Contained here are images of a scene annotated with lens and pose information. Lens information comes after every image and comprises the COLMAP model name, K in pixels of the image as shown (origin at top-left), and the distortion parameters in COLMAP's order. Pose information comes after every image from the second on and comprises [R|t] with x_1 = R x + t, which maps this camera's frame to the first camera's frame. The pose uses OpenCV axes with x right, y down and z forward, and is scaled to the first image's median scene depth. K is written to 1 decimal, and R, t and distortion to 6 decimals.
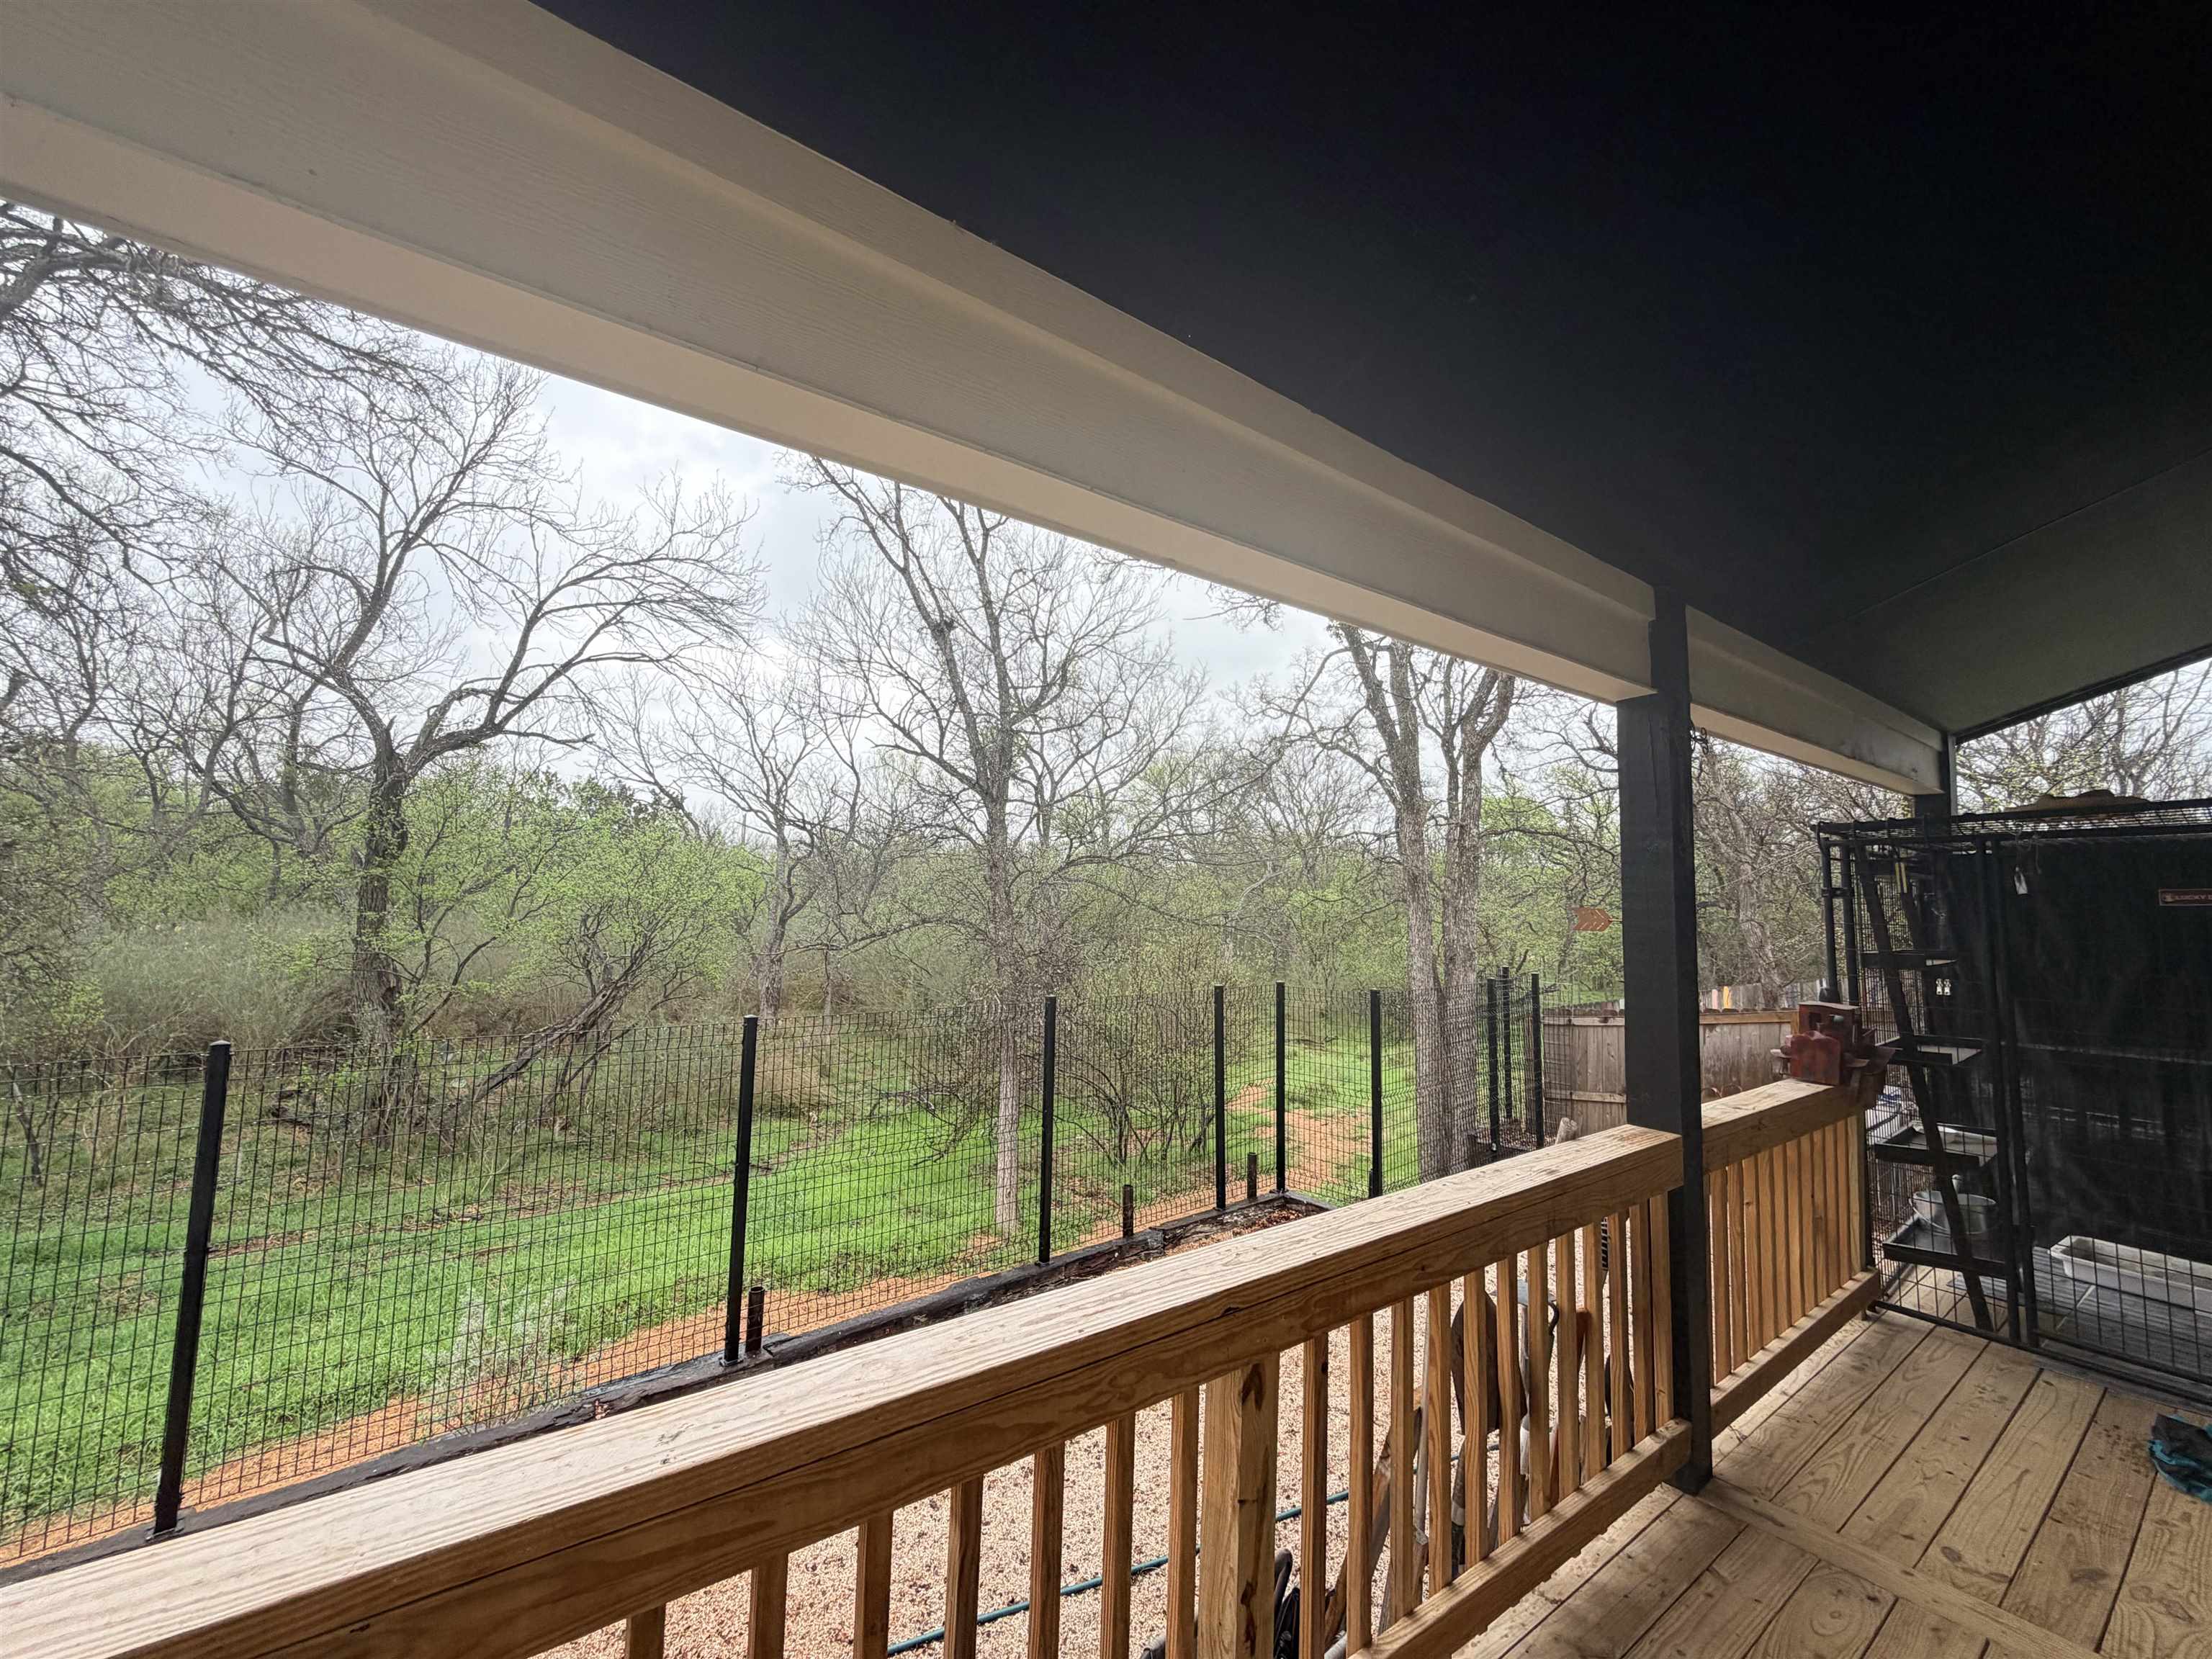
lens RADIAL K [[880.0, 0, 1096.9], [0, 880.0, 832.6], [0, 0, 1]] dist [-0.002935, -0.000074]
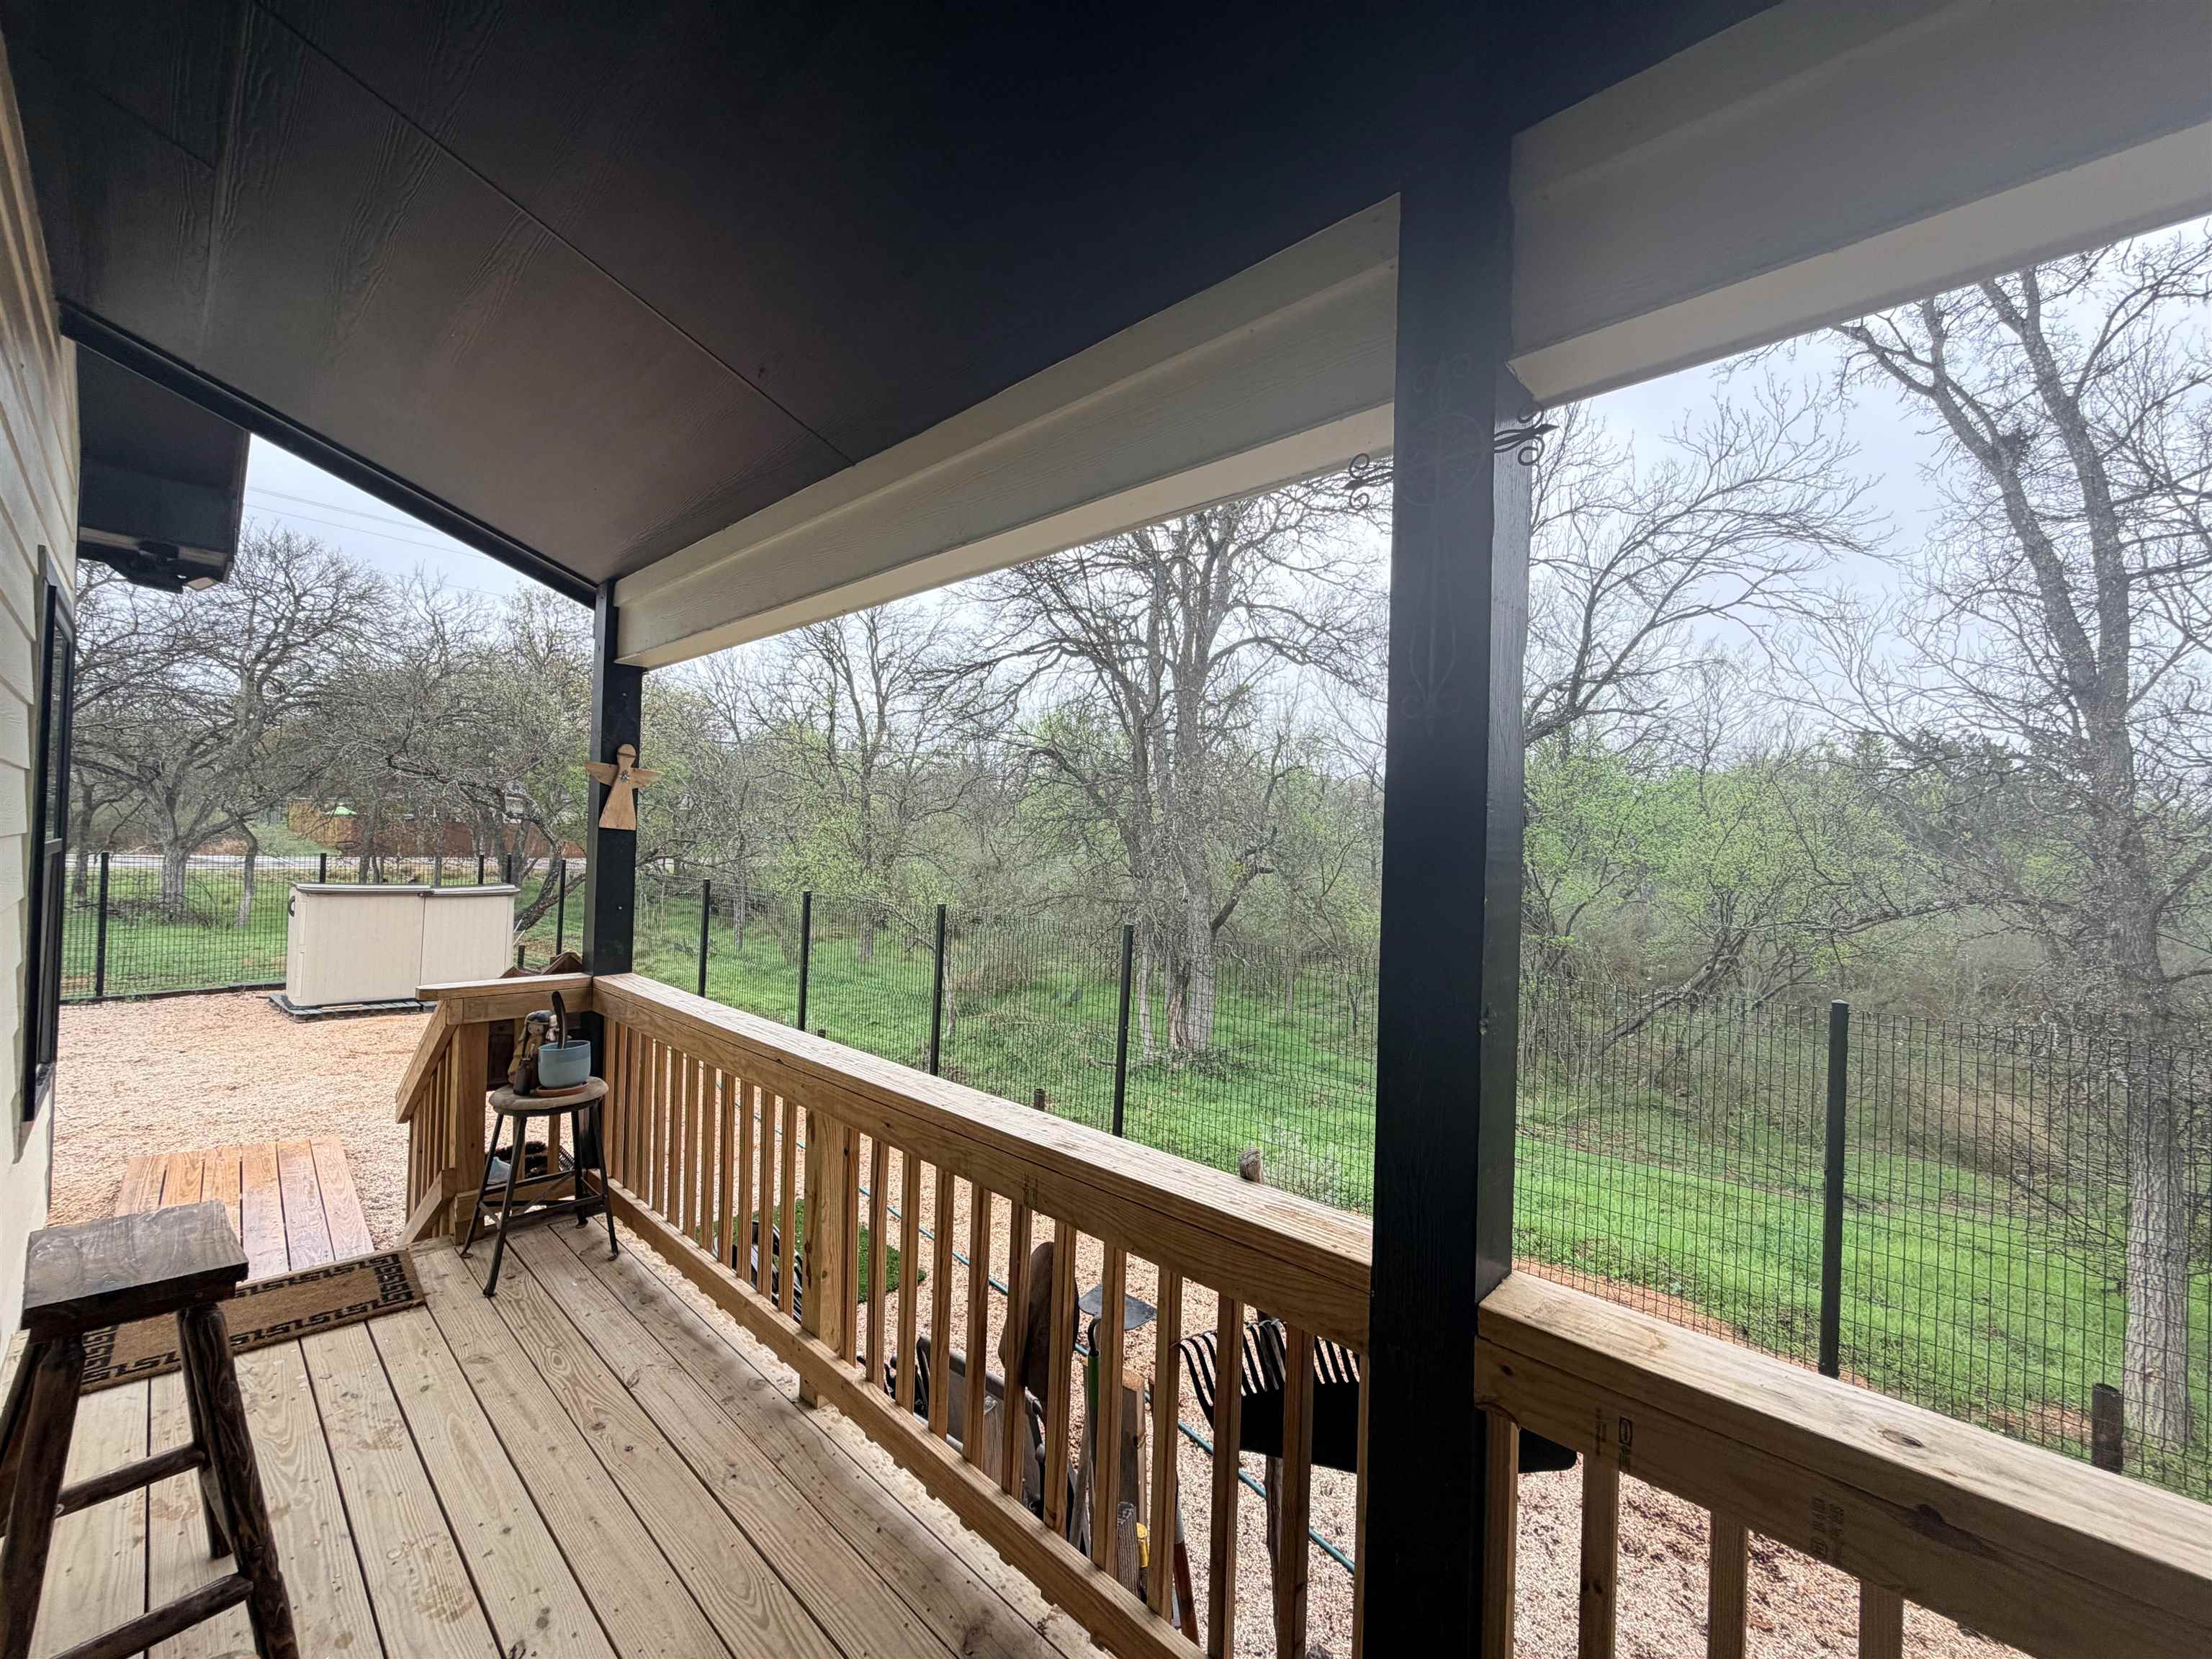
lens RADIAL K [[880.0, 0, 1096.9], [0, 880.0, 832.6], [0, 0, 1]] dist [-0.002935, -0.000074]
pose [[0.192510, -0.028446, -0.980883, 0.319509], [0.052818, 0.998431, -0.018589, 0.025963], [0.979873, -0.048230, 0.193710, 0.209971]]
